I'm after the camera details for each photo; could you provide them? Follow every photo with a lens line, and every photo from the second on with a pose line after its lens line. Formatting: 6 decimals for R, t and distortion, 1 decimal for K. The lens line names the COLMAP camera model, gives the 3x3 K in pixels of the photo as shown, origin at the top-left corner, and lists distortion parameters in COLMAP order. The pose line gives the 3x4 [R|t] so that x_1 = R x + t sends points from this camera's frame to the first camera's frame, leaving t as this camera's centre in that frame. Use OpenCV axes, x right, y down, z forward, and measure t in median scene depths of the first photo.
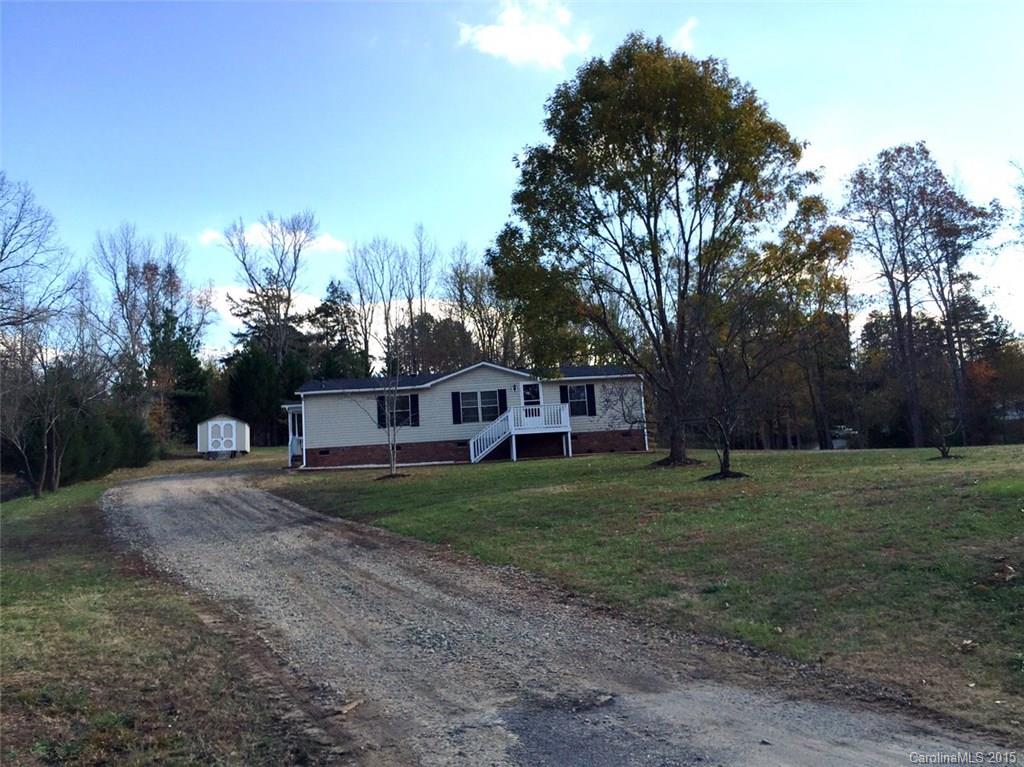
lens RADIAL K [[881.8, 0, 512.0], [0, 881.8, 383.5], [0, 0, 1]] dist [0.119077, -0.170532]
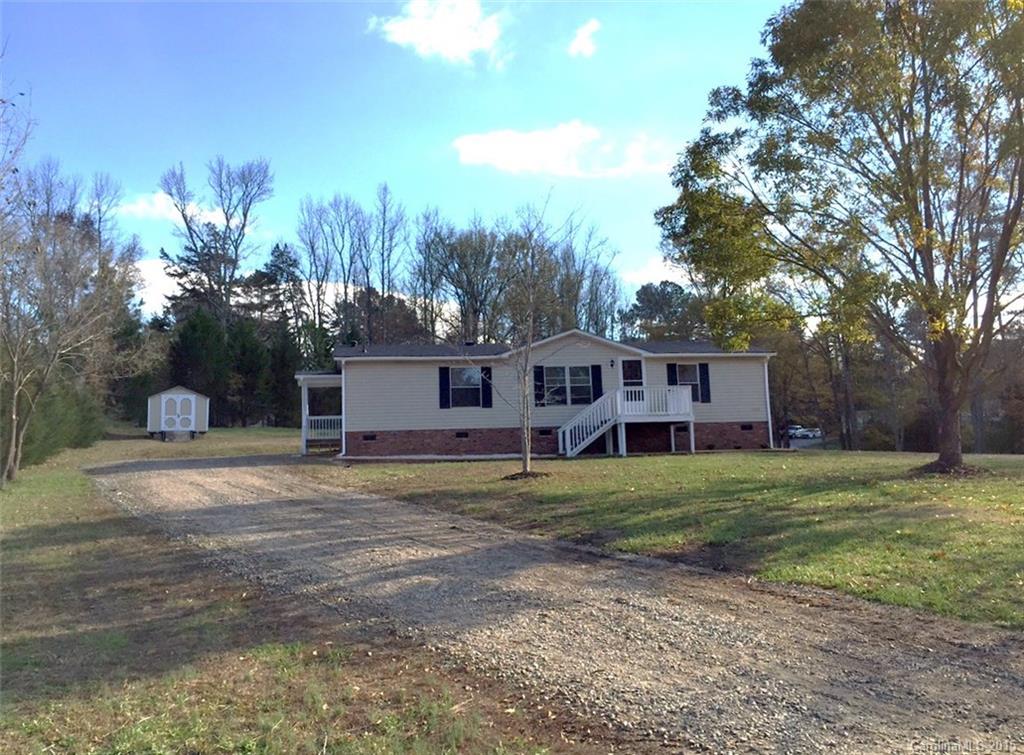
lens RADIAL K [[911.6, 0, 512.7], [0, 911.6, 368.8], [0, 0, 1]] dist [0.179963, -0.268131]
pose [[0.995297, 0.039574, 0.088421, -0.108031], [-0.039301, 0.999216, -0.004827, 0.011744], [-0.088542, 0.001329, 0.996072, 0.133719]]
